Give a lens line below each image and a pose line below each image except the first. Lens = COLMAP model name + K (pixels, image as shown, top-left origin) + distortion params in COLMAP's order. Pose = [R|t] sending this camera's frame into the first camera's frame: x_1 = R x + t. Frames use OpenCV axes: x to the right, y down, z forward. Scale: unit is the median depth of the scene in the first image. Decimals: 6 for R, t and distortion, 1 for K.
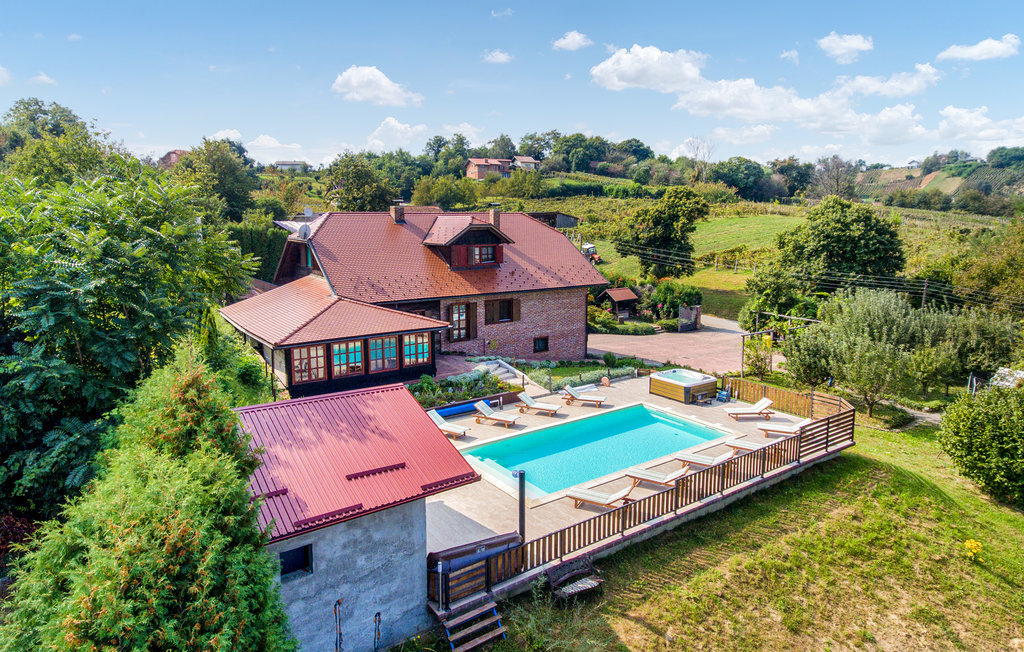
lens RADIAL K [[597.4, 0, 501.2], [0, 597.4, 324.0], [0, 0, 1]] dist [0.027981, -0.002540]
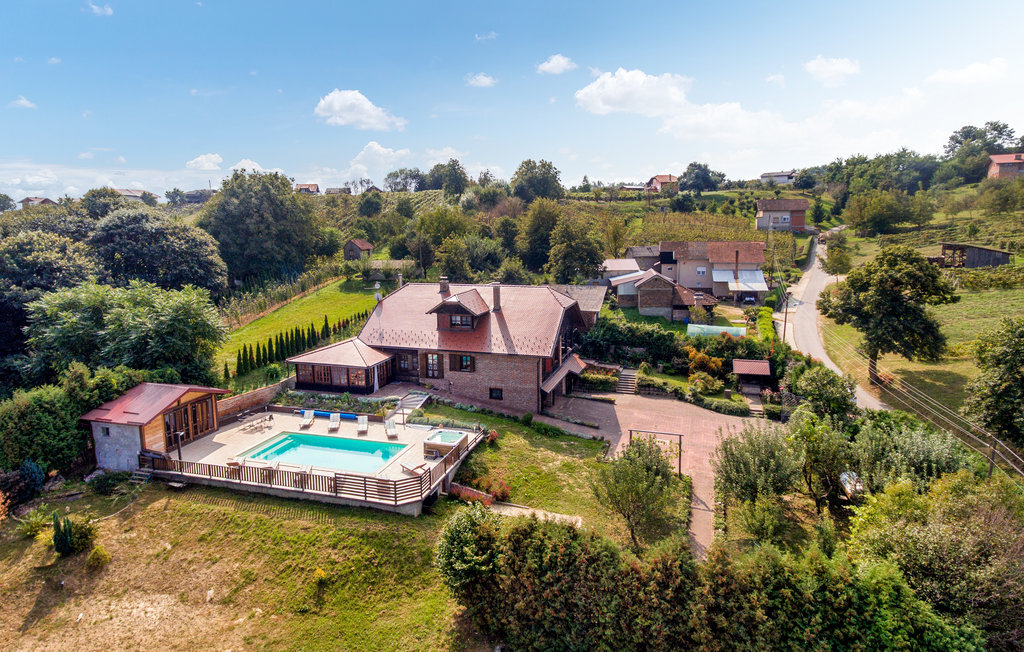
lens RADIAL K [[597.4, 0, 501.2], [0, 597.4, 324.0], [0, 0, 1]] dist [0.027981, -0.002540]
pose [[0.615930, 0.133855, -0.776346, 1.164240], [-0.126074, 0.989507, 0.070584, -0.229597], [0.777647, 0.054402, 0.626343, 0.196722]]
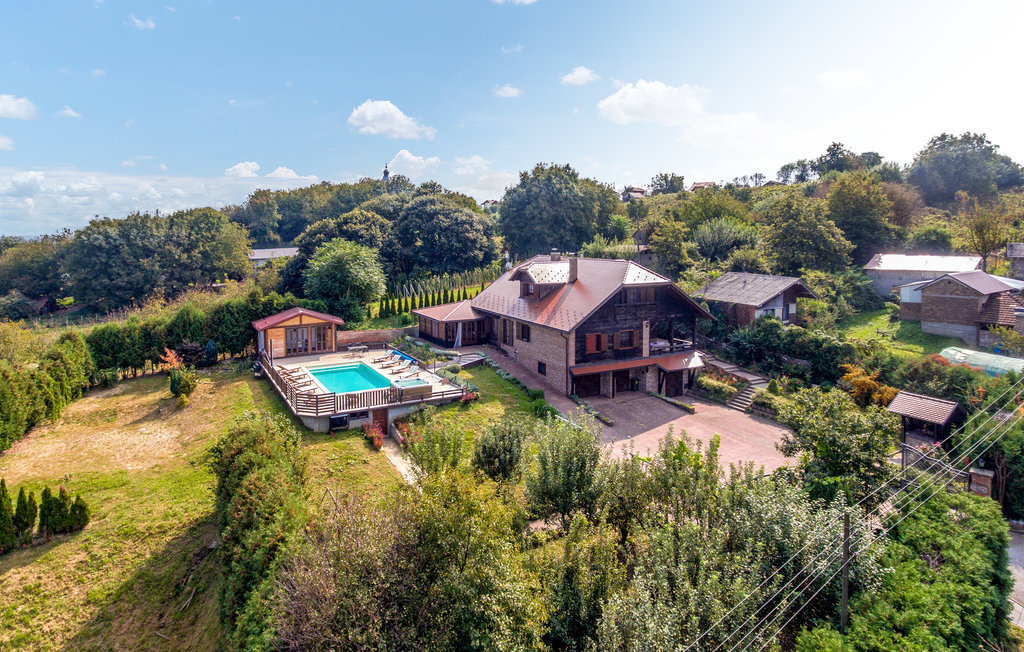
lens RADIAL K [[597.4, 0, 501.2], [0, 597.4, 324.0], [0, 0, 1]] dist [0.027981, -0.002540]
pose [[-0.087050, 0.159246, -0.983394, 1.383677], [-0.172771, 0.969769, 0.172333, -0.274595], [0.981108, 0.184904, -0.056906, 1.056036]]
